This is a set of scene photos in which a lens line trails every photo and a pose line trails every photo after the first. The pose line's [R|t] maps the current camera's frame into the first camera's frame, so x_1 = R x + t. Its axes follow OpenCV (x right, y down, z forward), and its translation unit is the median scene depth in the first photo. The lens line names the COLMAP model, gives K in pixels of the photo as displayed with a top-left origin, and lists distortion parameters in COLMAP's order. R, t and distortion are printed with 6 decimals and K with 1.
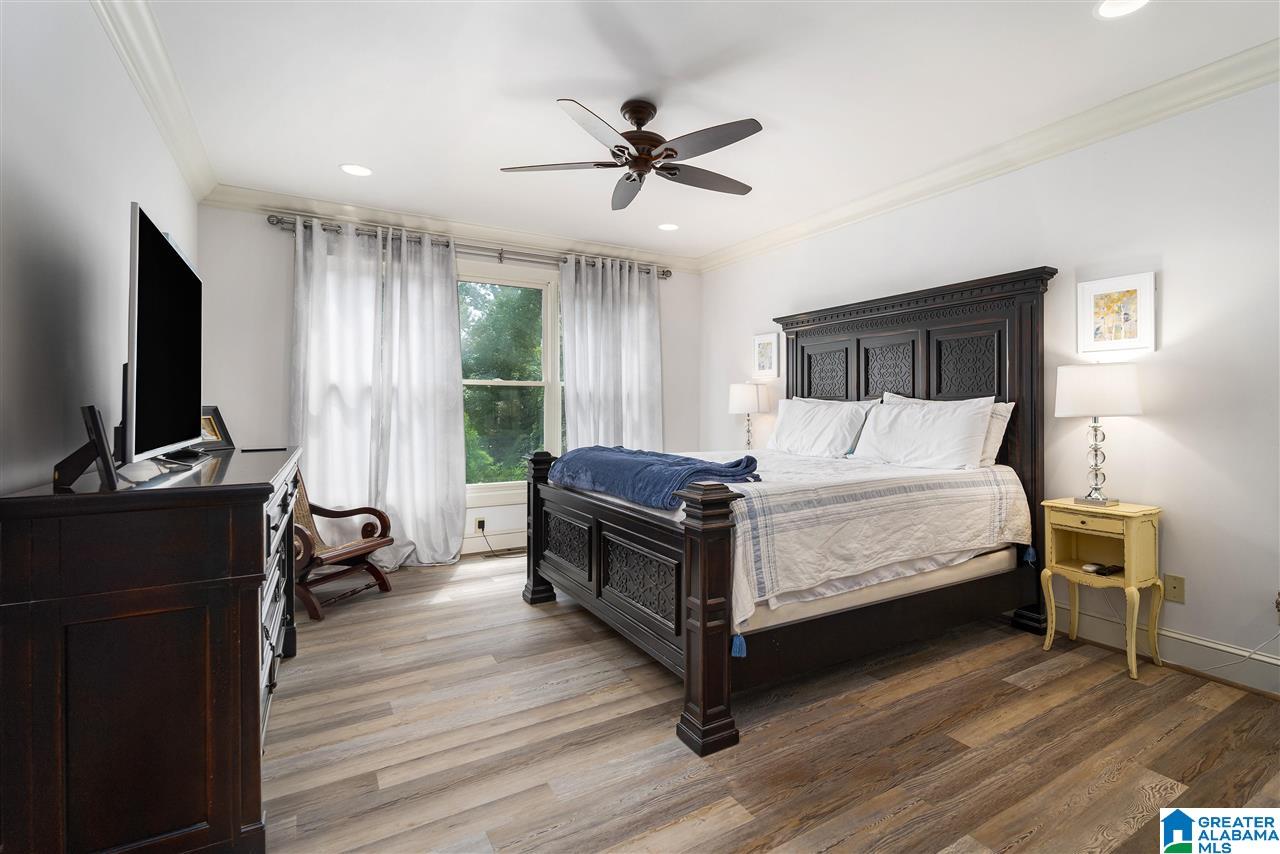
lens RADIAL K [[579.2, 0, 641.4], [0, 579.2, 420.6], [0, 0, 1]] dist [0.000186, -0.000096]
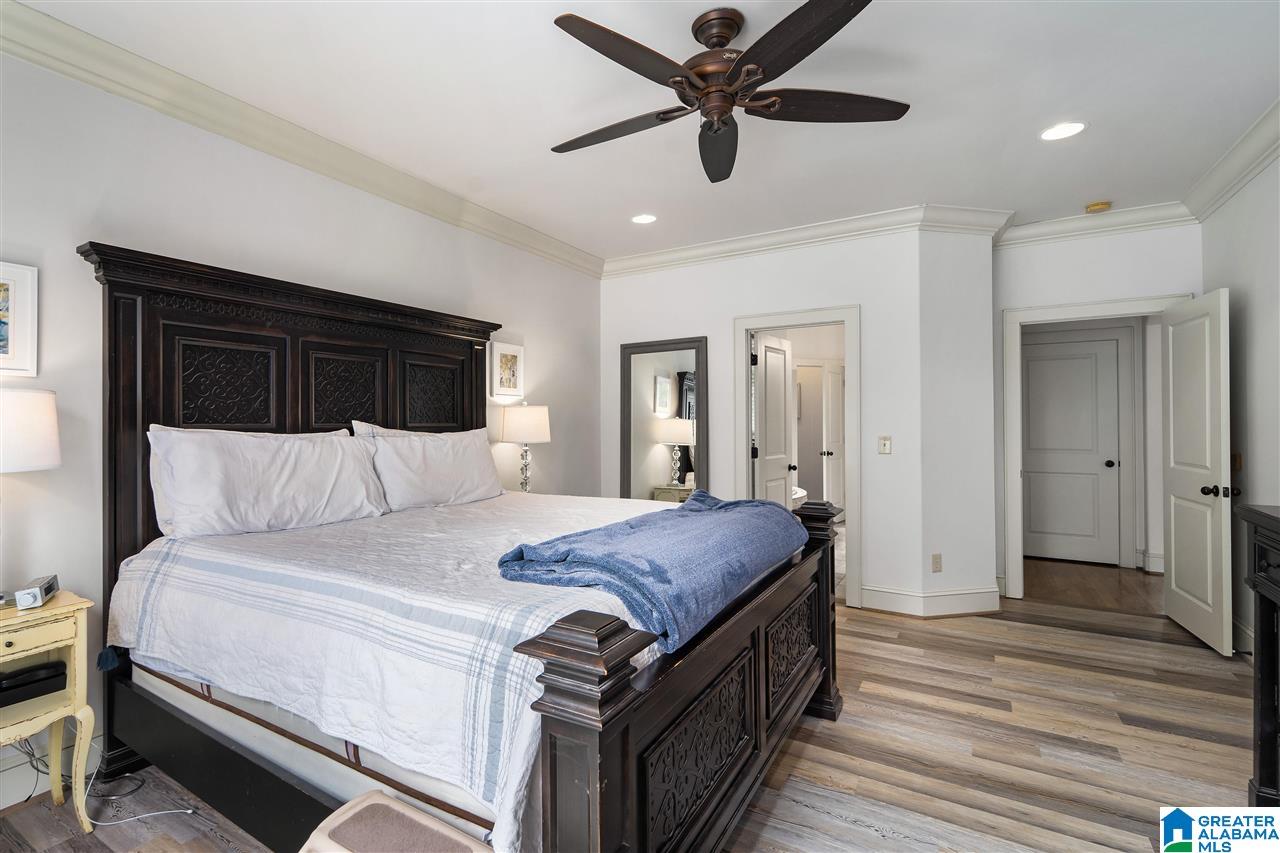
lens RADIAL K [[579.2, 0, 641.4], [0, 579.2, 420.1], [0, 0, 1]] dist [0.000186, -0.000096]
pose [[-0.504481, 0.012513, 0.863332, -0.575798], [0.030470, 0.999530, 0.003318, -0.056766], [-0.862885, 0.027979, -0.504625, 1.459608]]
